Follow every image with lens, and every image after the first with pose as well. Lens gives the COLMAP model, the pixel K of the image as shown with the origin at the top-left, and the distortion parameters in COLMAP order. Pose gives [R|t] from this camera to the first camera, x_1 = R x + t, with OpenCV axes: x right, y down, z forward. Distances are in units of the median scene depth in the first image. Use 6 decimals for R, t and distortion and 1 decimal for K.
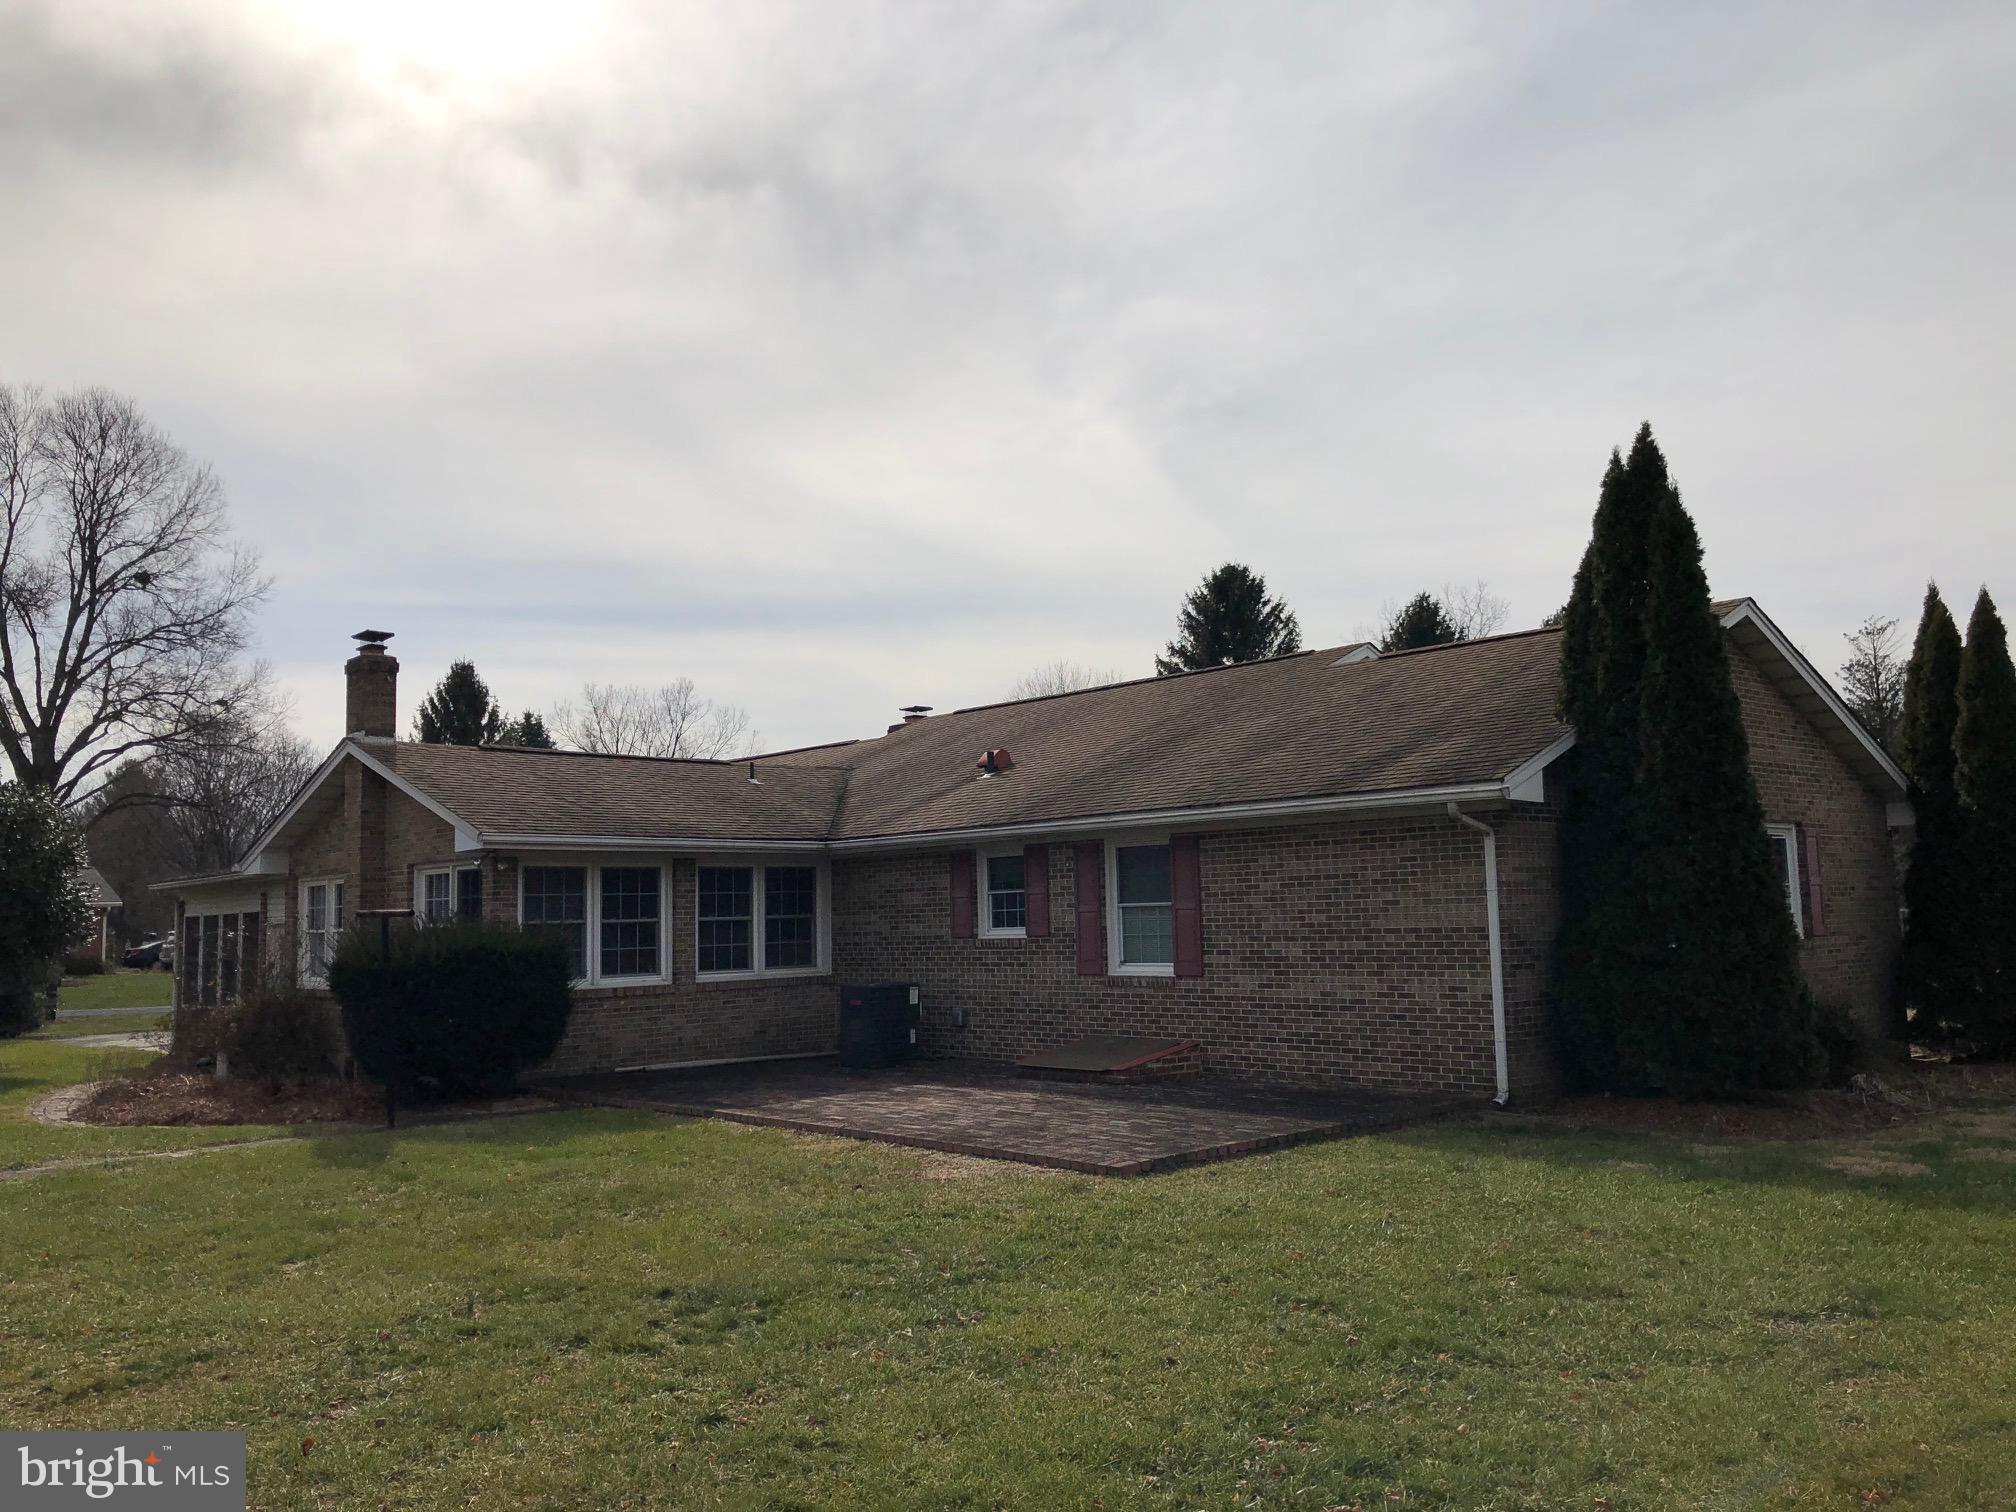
lens RADIAL K [[1662.2, 0, 1008.0], [0, 1662.2, 756.0], [0, 0, 1]] dist [0.061570, -0.283032]
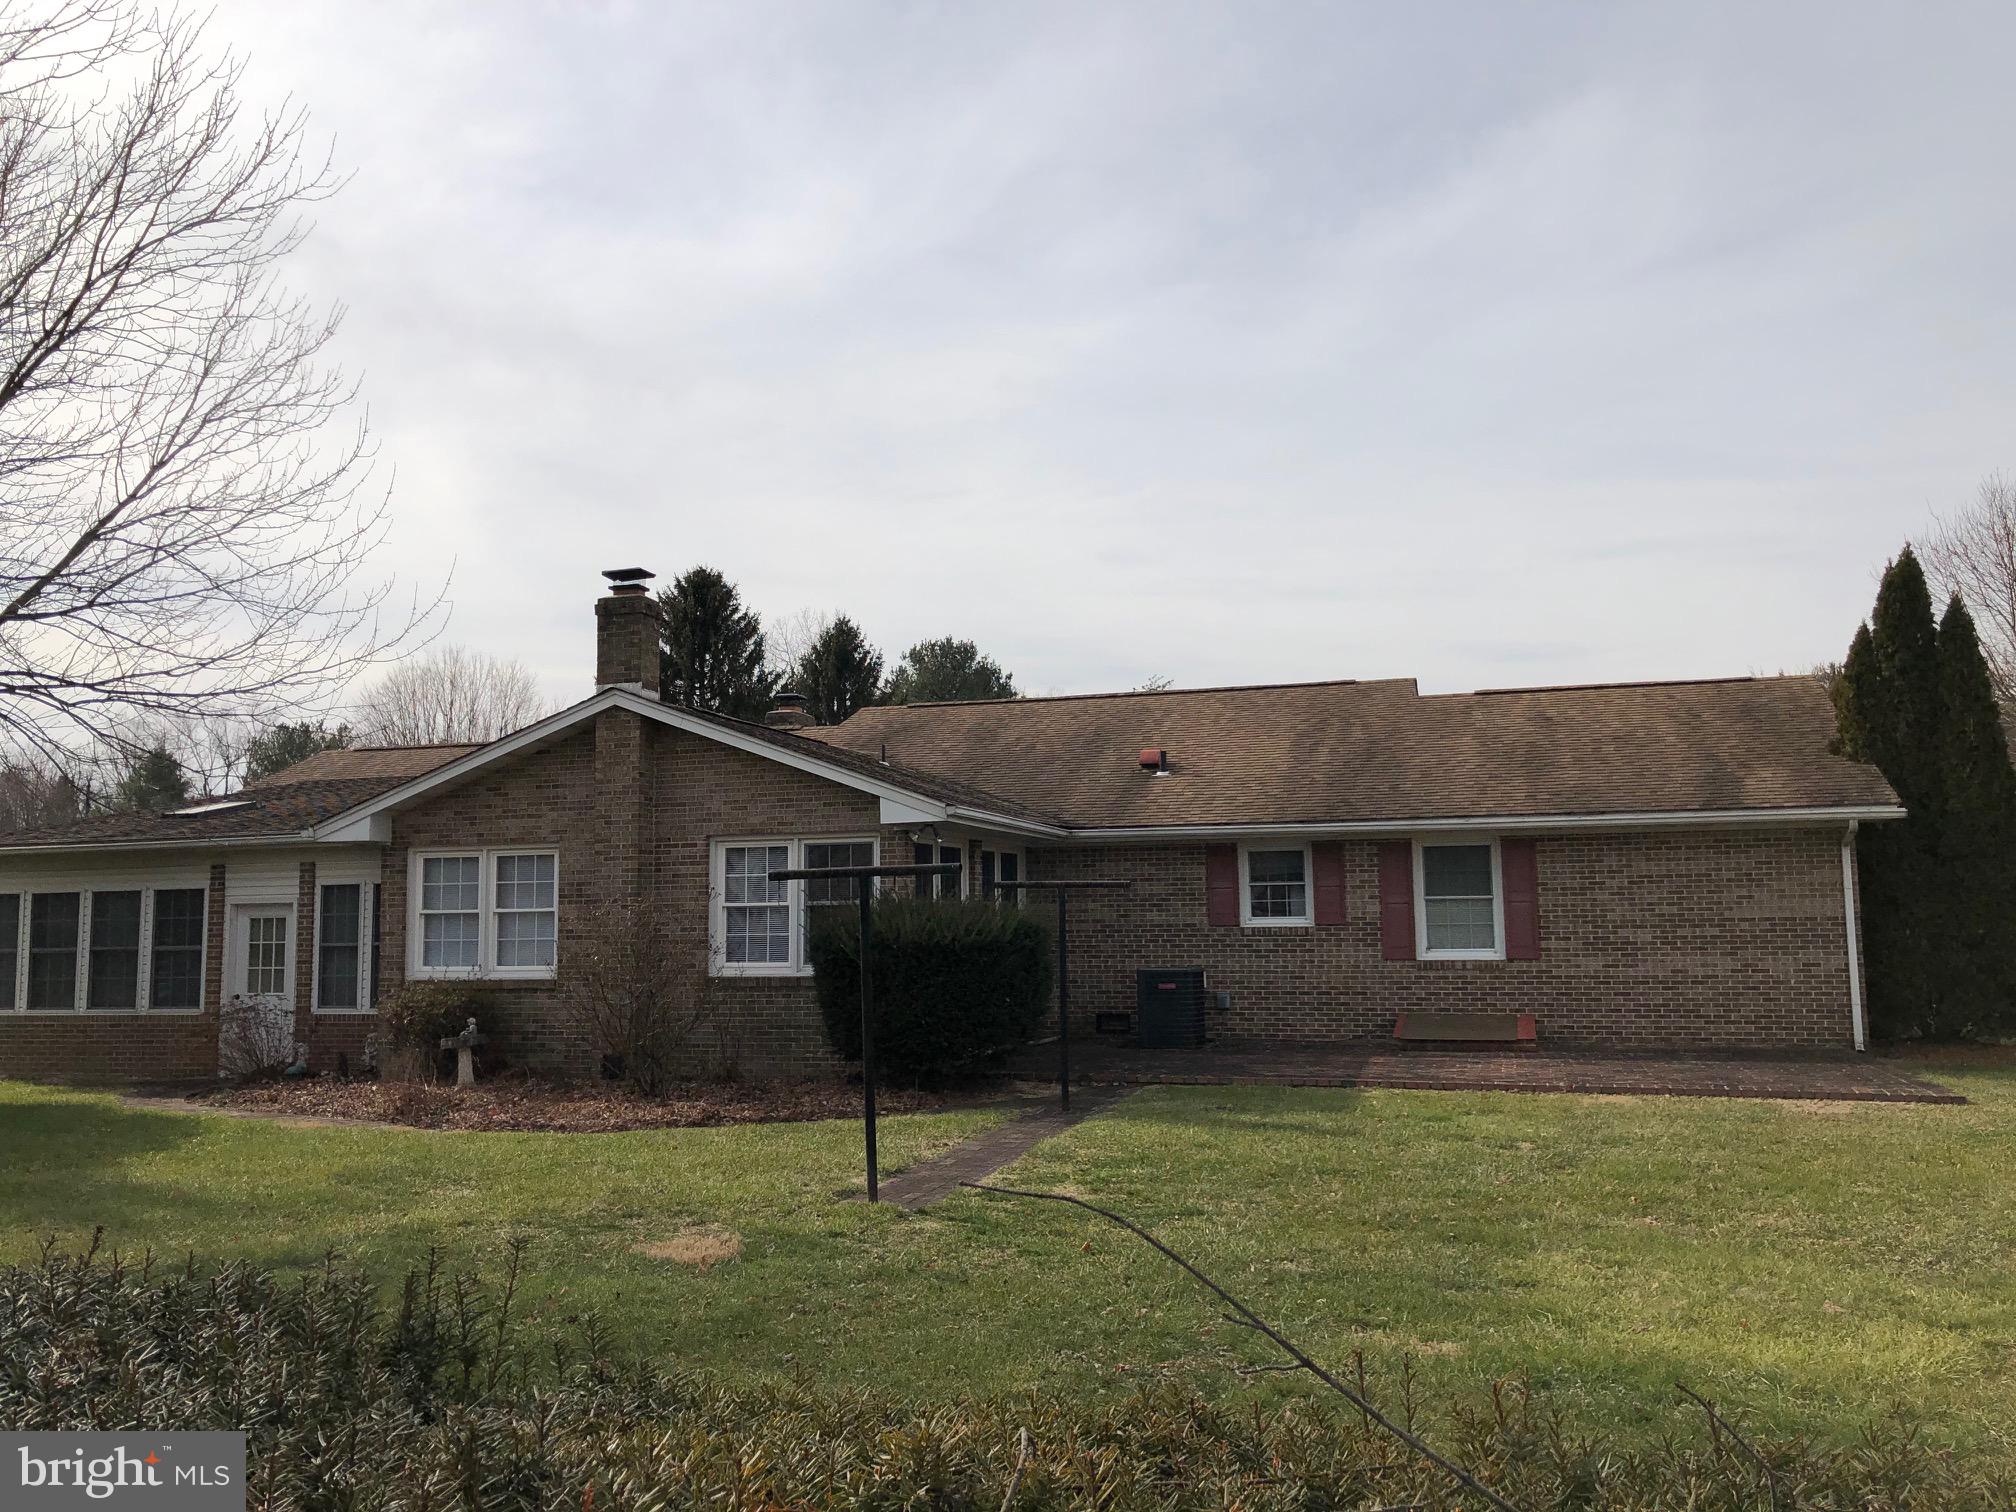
lens RADIAL K [[1662.2, 0, 1008.0], [0, 1662.2, 756.0], [0, 0, 1]] dist [0.061570, -0.283032]
pose [[0.868506, 0.062499, 0.491723, -0.739010], [-0.058624, 0.998008, -0.023305, 0.037033], [-0.492200, -0.008586, 0.870440, 0.157714]]
